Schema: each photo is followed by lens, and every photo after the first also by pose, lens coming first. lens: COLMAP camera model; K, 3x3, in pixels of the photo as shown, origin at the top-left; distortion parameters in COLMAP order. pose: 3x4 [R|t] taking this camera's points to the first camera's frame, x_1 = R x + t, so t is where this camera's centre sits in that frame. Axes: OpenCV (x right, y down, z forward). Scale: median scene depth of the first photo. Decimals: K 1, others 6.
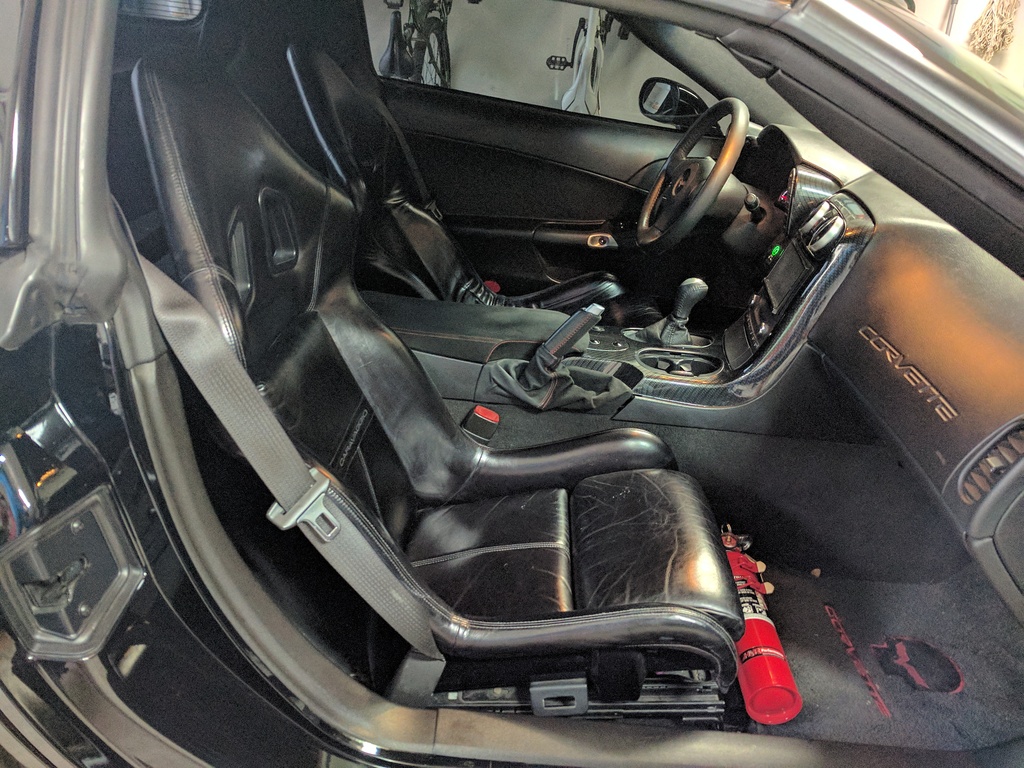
lens RADIAL K [[780.4, 0, 512.0], [0, 780.4, 384.0], [0, 0, 1]] dist [0.018086, 0.005770]
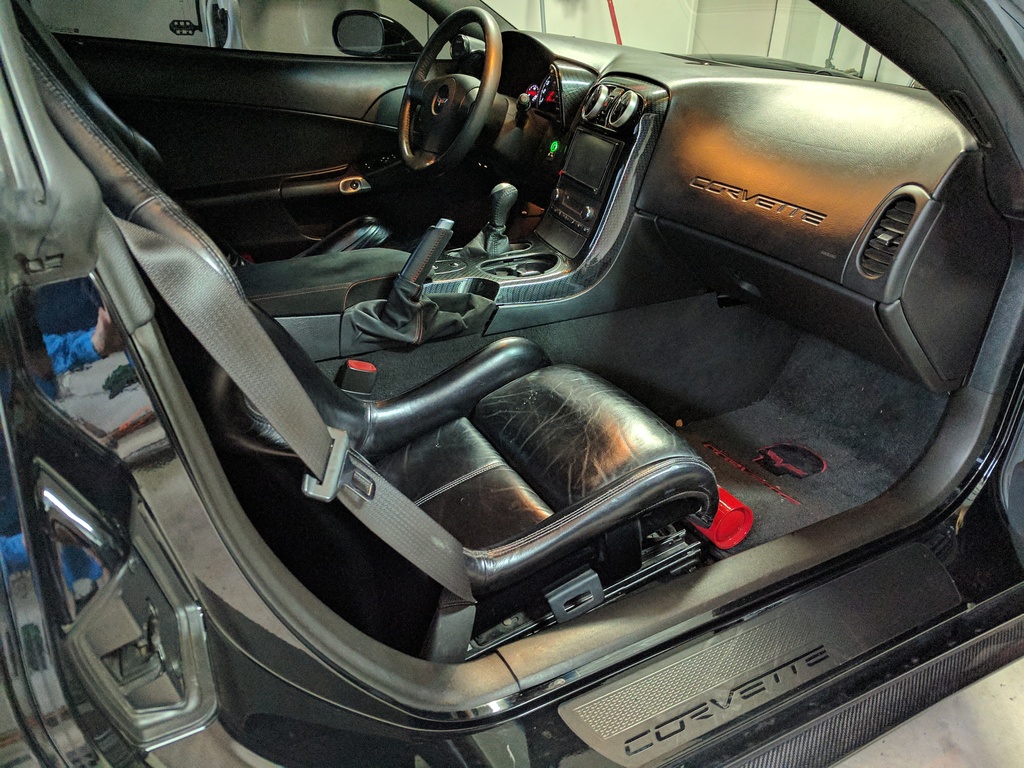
lens RADIAL K [[780.4, 0, 512.0], [0, 780.4, 384.0], [0, 0, 1]] dist [0.018086, 0.005770]
pose [[0.864821, -0.290481, 0.409518, -0.260460], [0.282210, 0.955839, 0.082030, 0.033697], [-0.415262, 0.044629, 0.908607, 0.104610]]
